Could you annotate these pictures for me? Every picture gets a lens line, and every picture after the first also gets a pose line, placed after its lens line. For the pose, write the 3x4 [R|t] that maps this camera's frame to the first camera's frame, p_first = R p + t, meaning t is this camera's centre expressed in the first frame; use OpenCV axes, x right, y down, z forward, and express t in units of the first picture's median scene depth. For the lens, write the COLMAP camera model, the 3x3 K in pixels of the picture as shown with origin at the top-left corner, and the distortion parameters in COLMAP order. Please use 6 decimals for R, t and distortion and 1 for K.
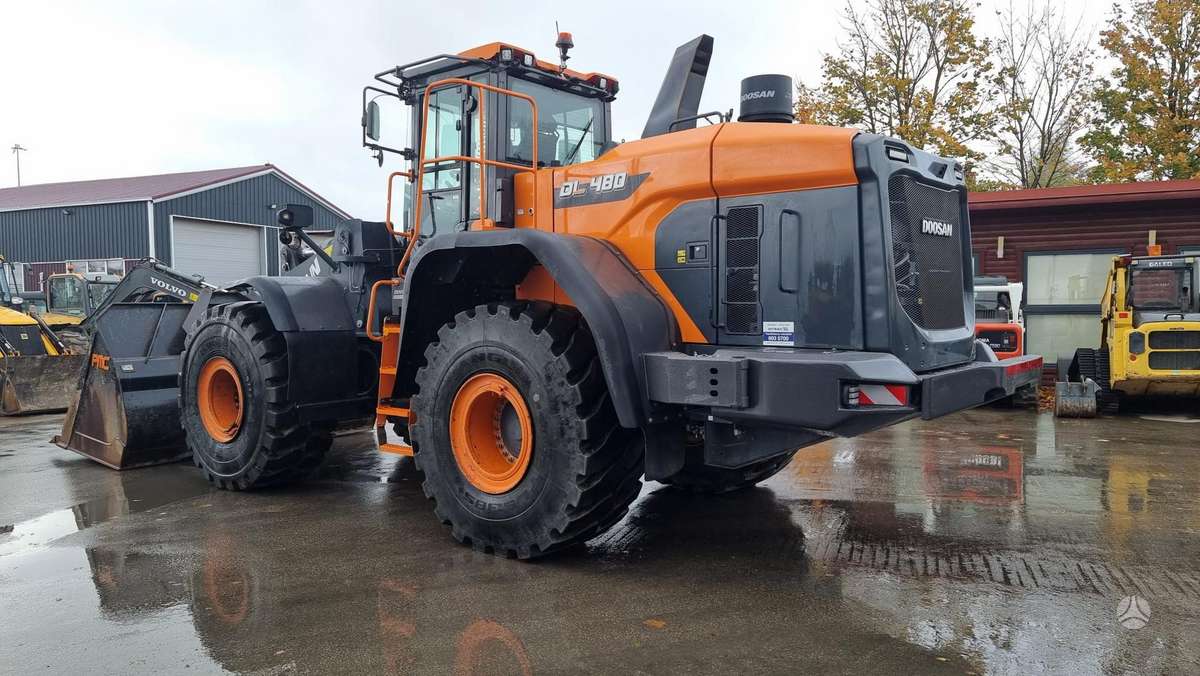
lens RADIAL K [[840.4, 0, 600.0], [0, 840.4, 338.0], [0, 0, 1]] dist [0.085667, -0.073654]
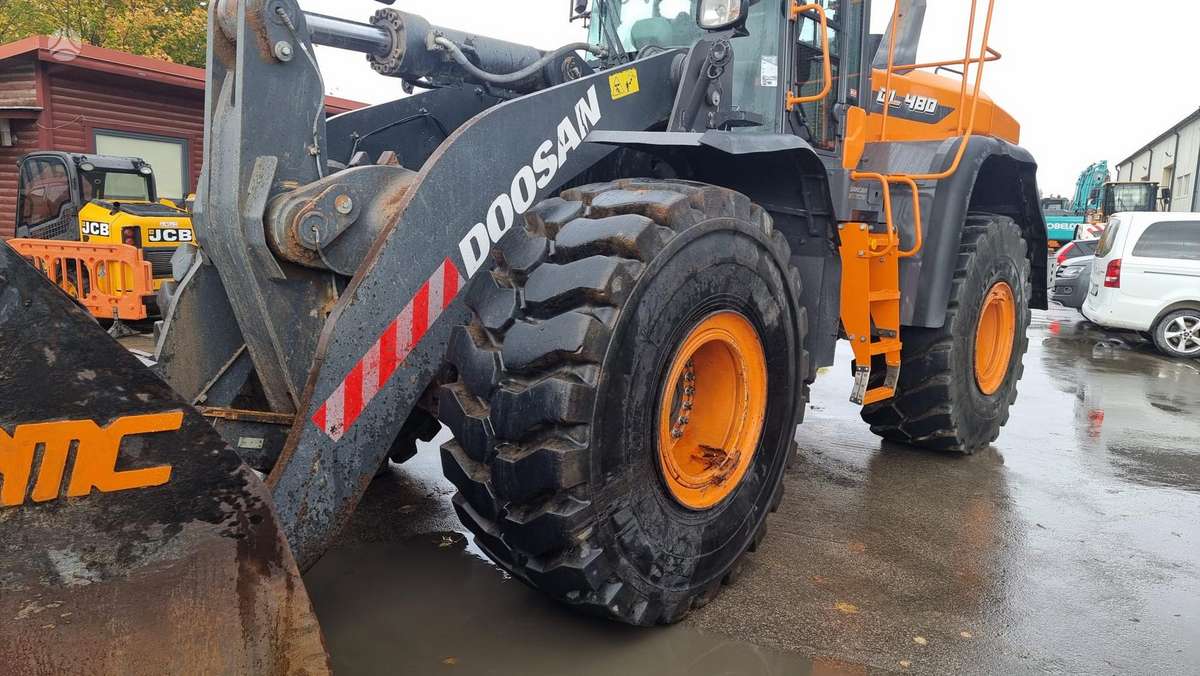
lens RADIAL K [[841.6, 0, 586.0], [0, 841.6, 335.8], [0, 0, 1]] dist [0.081123, -0.070064]
pose [[0.041359, -0.121745, 0.991699, -0.937841], [0.002259, 0.992557, 0.121756, -0.017130], [-0.999142, -0.002795, 0.041326, 1.134664]]
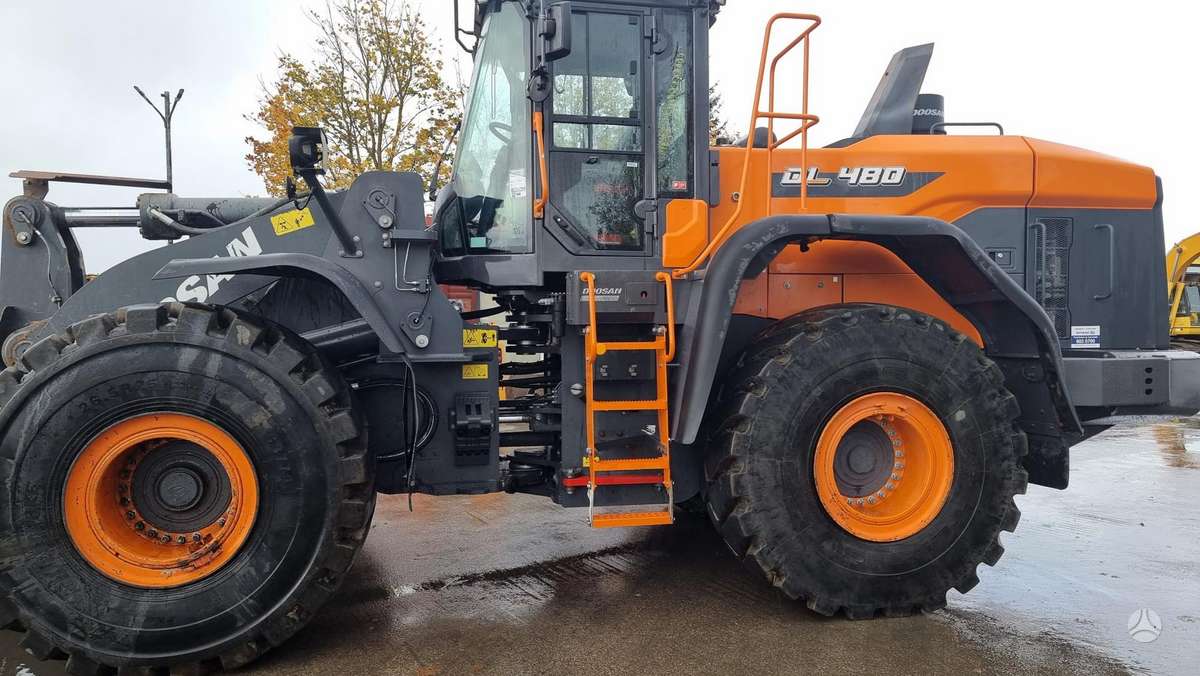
lens RADIAL K [[840.4, 0, 600.0], [0, 840.4, 338.0], [0, 0, 1]] dist [0.085667, -0.073654]
pose [[0.643892, -0.005694, 0.765095, -0.715034], [0.033302, 0.999233, -0.020589, -0.001285], [-0.764391, 0.038736, 0.643588, 0.525632]]
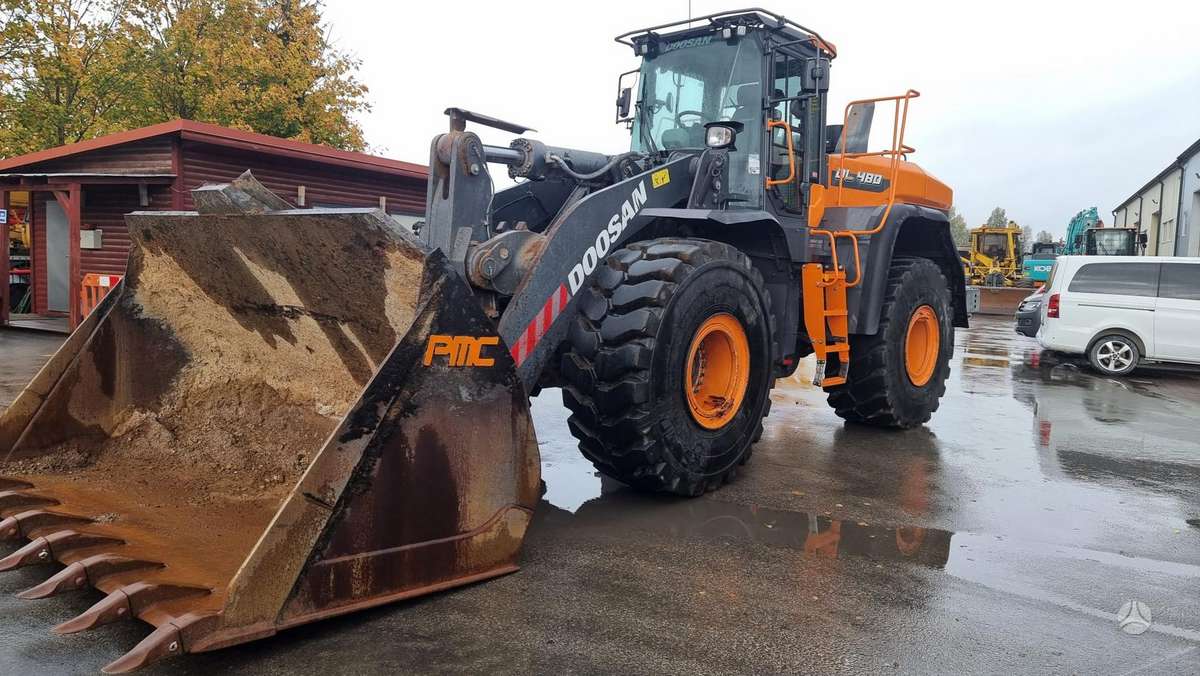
lens RADIAL K [[841.6, 0, 586.0], [0, 841.6, 335.8], [0, 0, 1]] dist [0.081123, -0.070064]
pose [[0.057813, -0.070054, 0.995866, -1.276979], [0.005622, 0.997542, 0.069845, -0.009596], [-0.998312, 0.001561, 0.058065, 1.160804]]
